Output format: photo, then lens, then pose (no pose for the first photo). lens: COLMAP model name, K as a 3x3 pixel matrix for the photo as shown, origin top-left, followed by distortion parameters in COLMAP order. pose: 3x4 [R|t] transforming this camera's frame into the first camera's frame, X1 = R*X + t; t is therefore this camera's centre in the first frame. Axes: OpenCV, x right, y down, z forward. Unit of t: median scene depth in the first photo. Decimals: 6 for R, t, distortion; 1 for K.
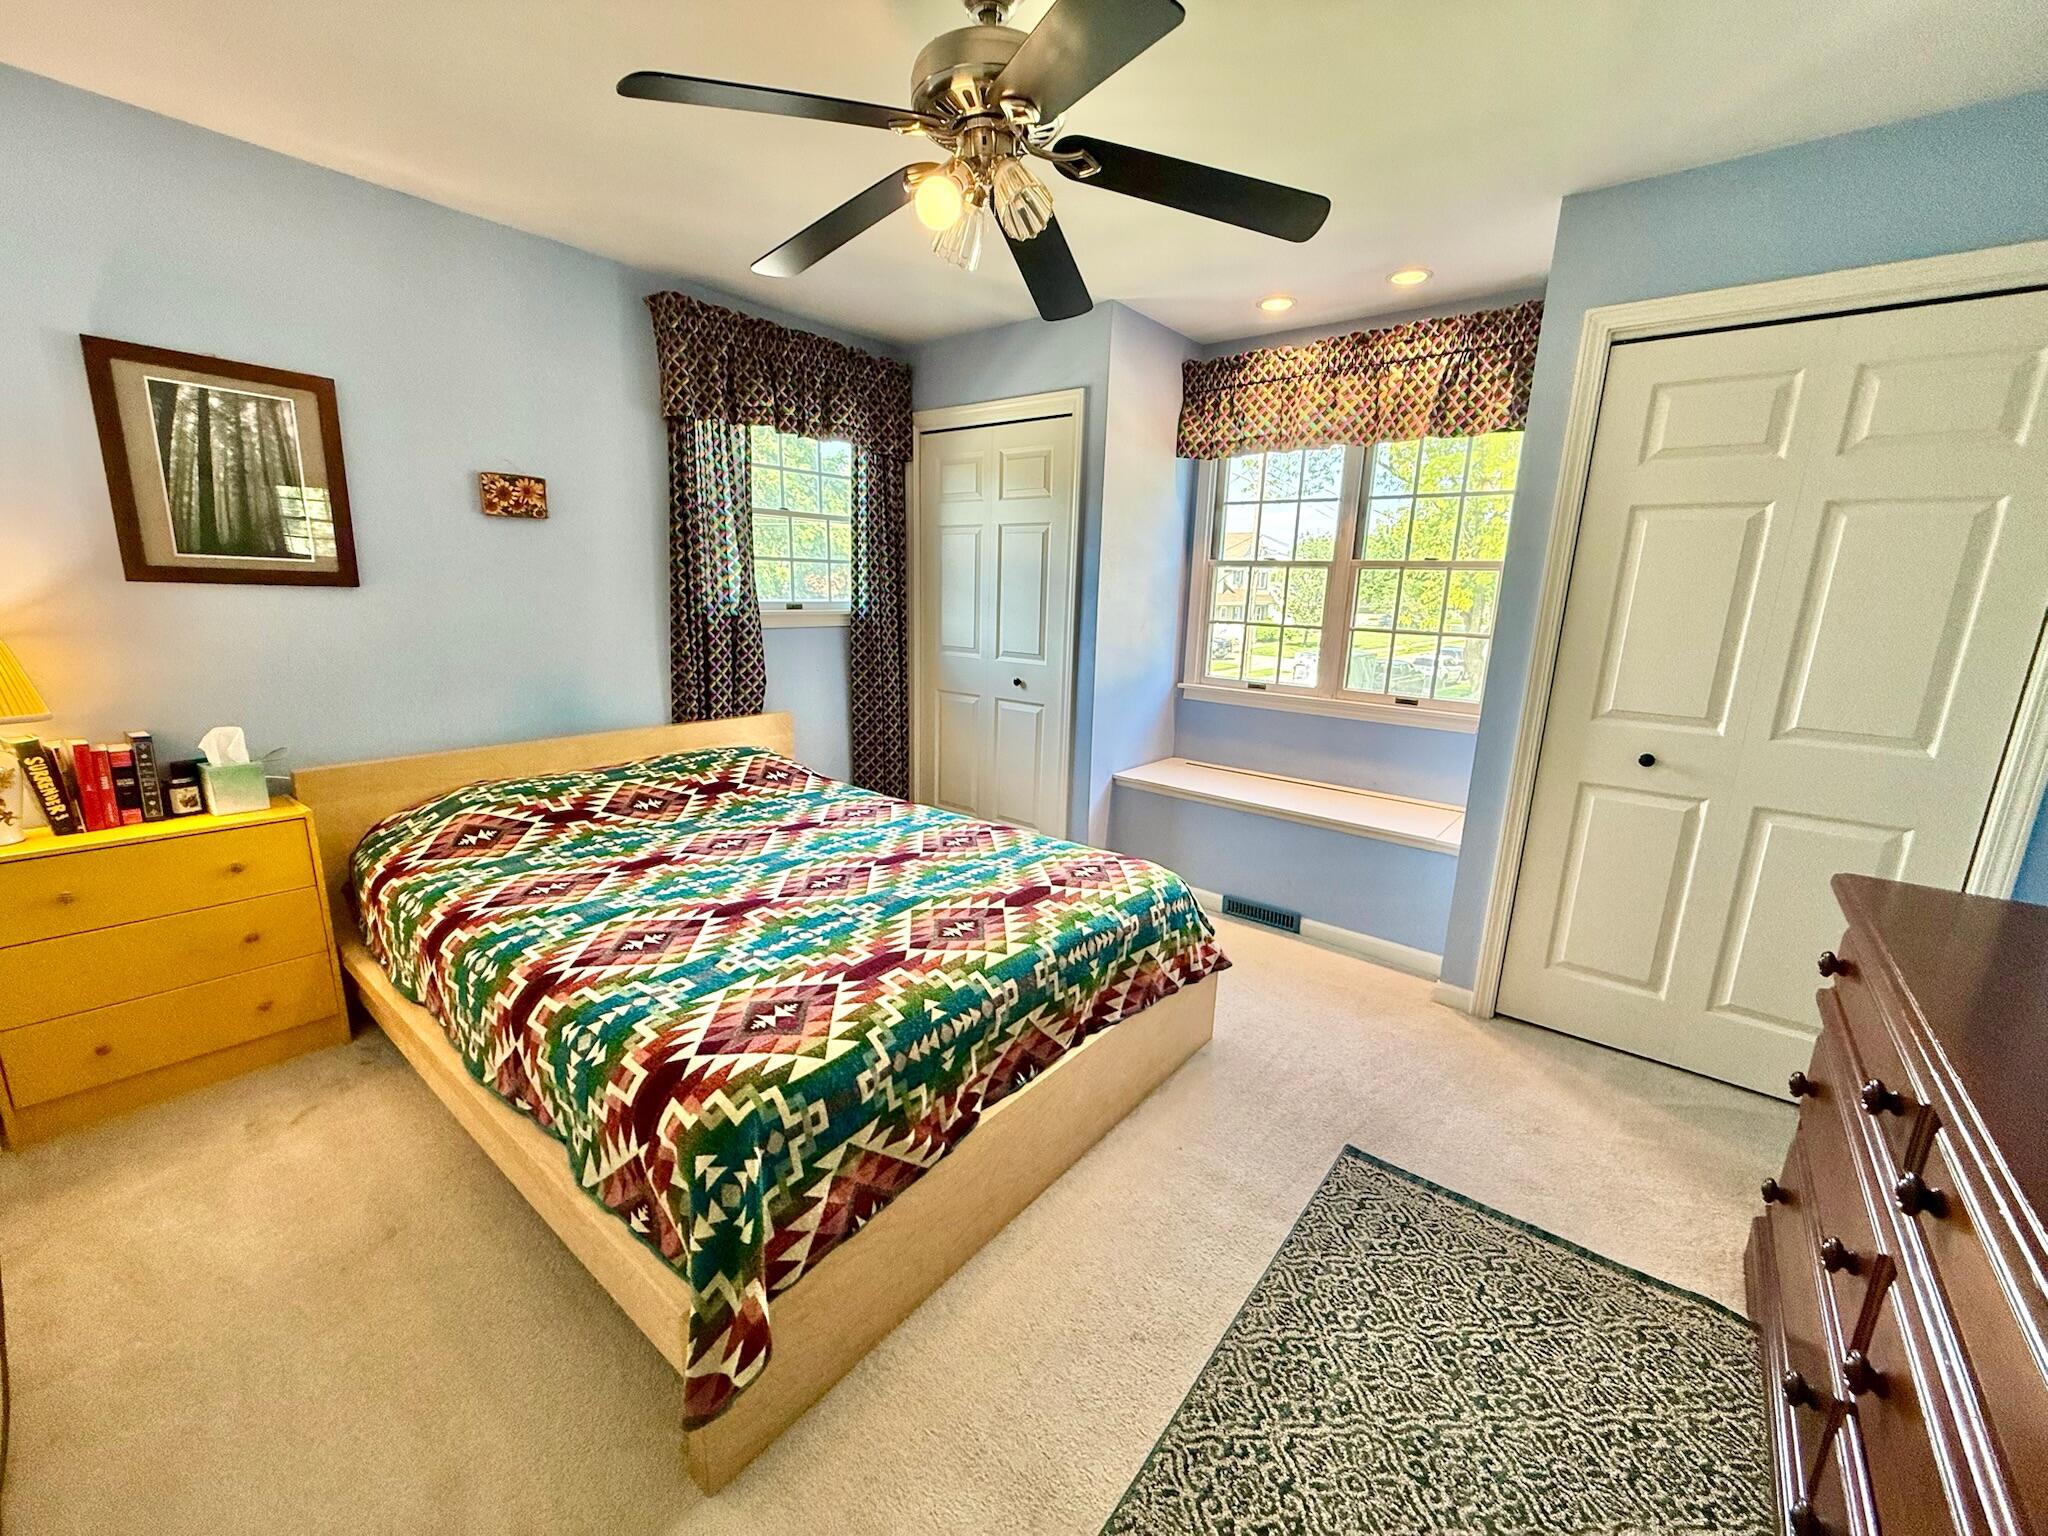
lens RADIAL K [[814.1, 0, 1020.4], [0, 814.1, 769.0], [0, 0, 1]] dist [-0.000397, 0.000089]
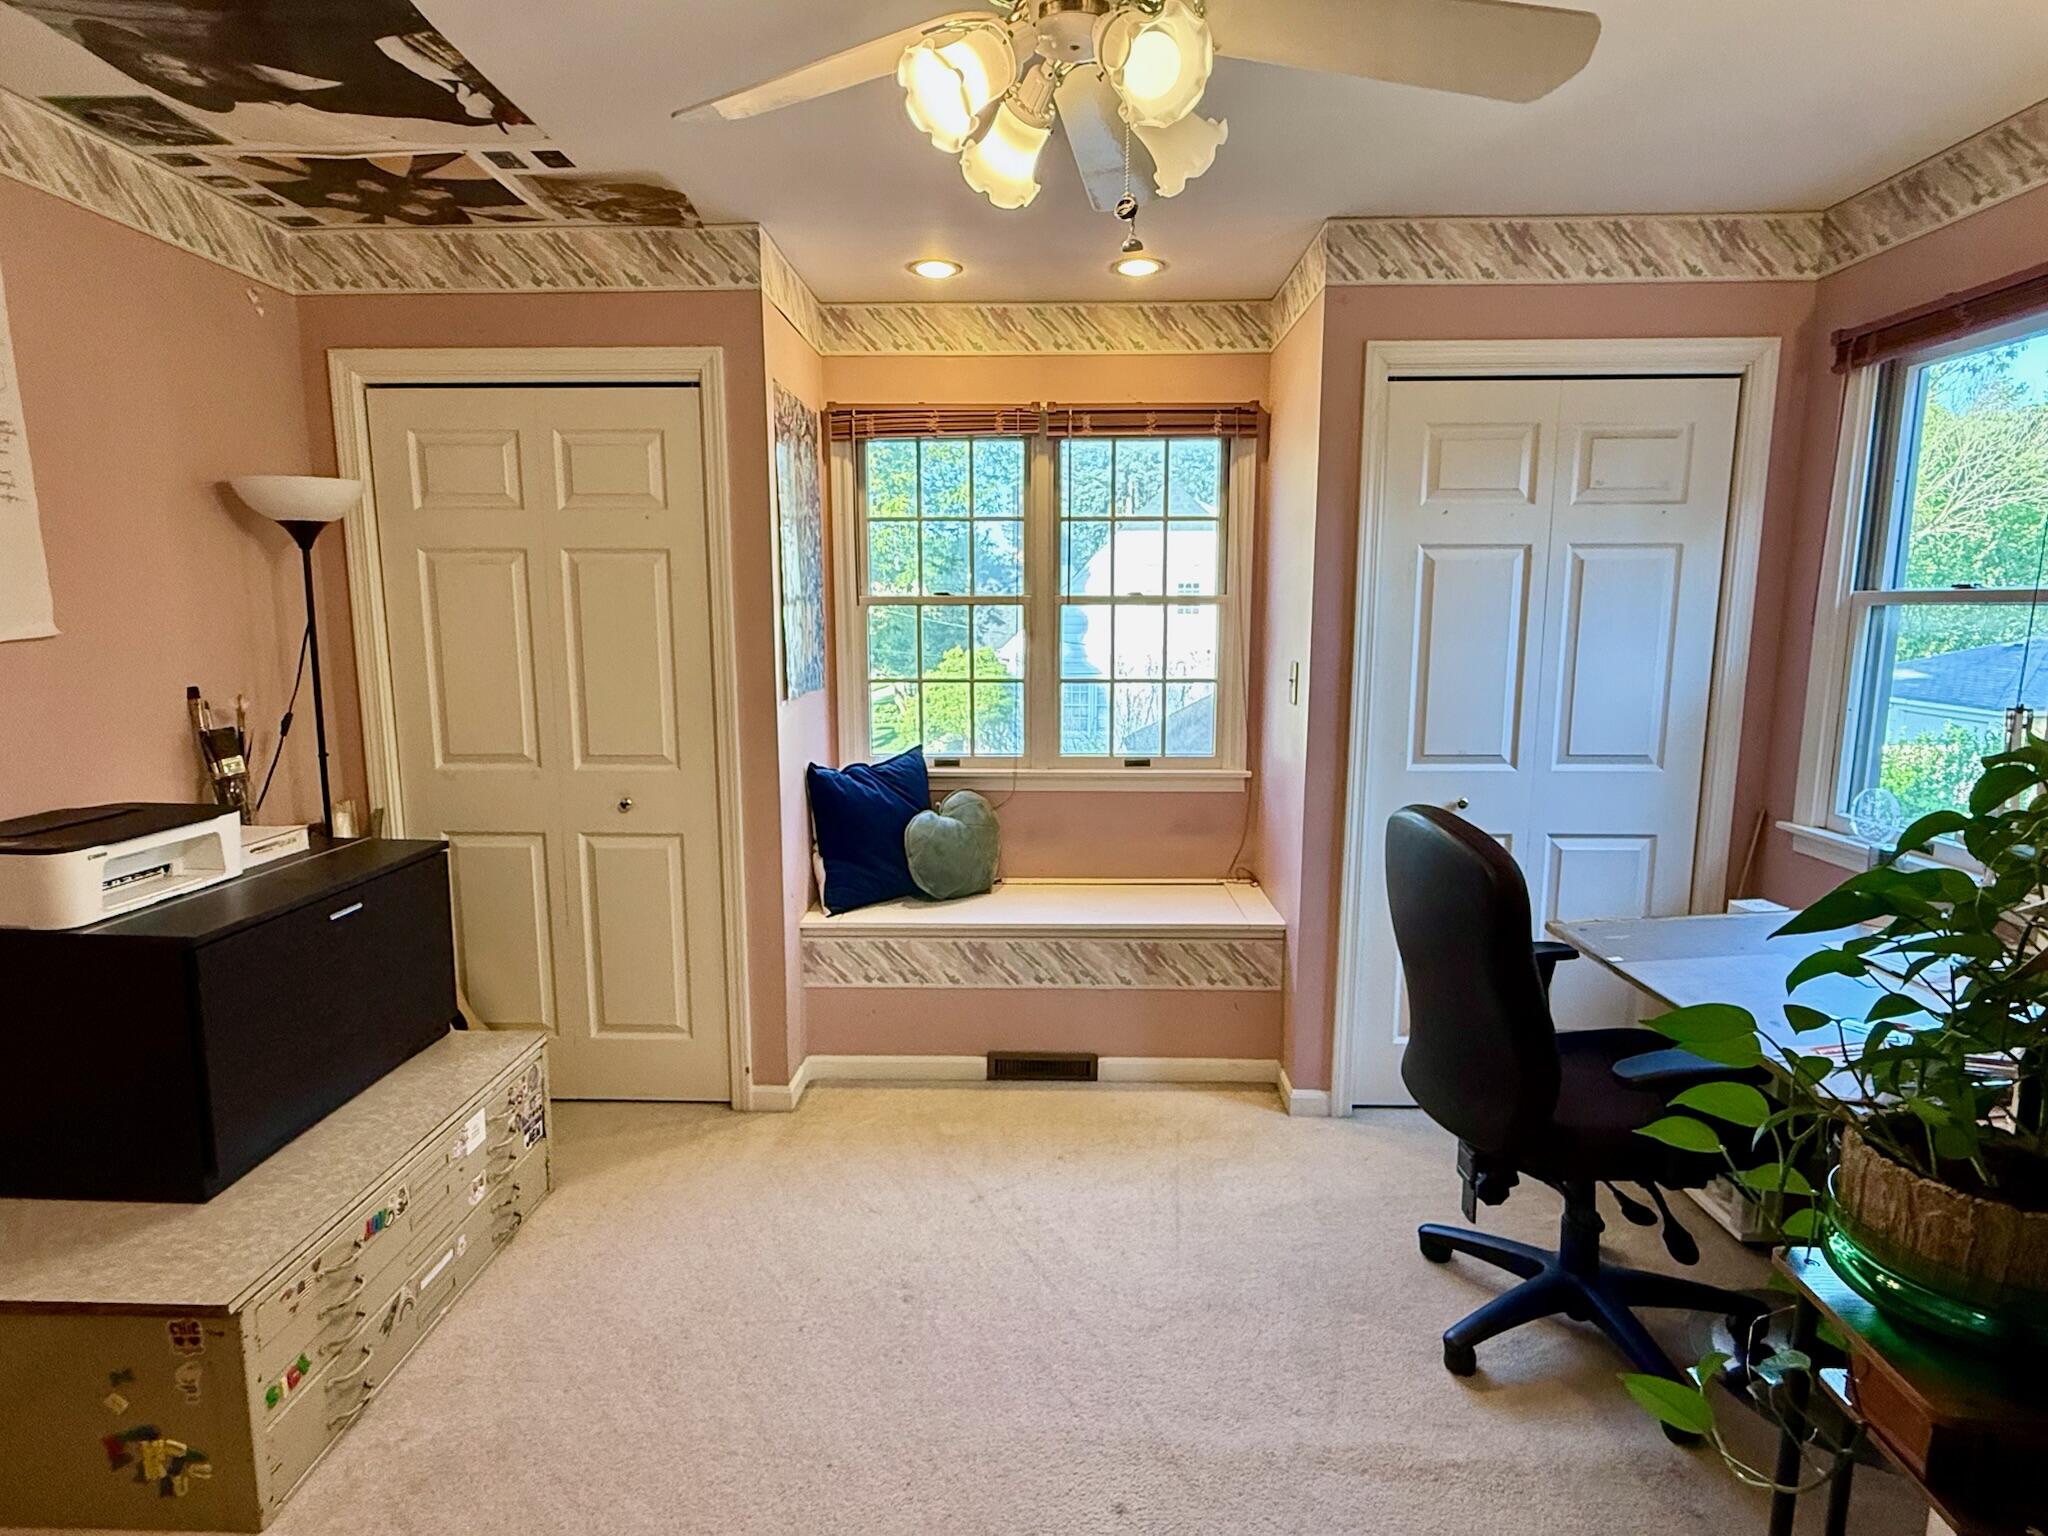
lens RADIAL K [[1063.5, 0, 1026.3], [0, 1063.5, 767.7], [0, 0, 1]] dist [-0.000926, -0.000042]
pose [[0.788882, -0.103008, 0.605850, -0.278050], [0.157929, 0.986724, -0.037875, -0.056874], [-0.593905, 0.125560, 0.794677, 0.216780]]
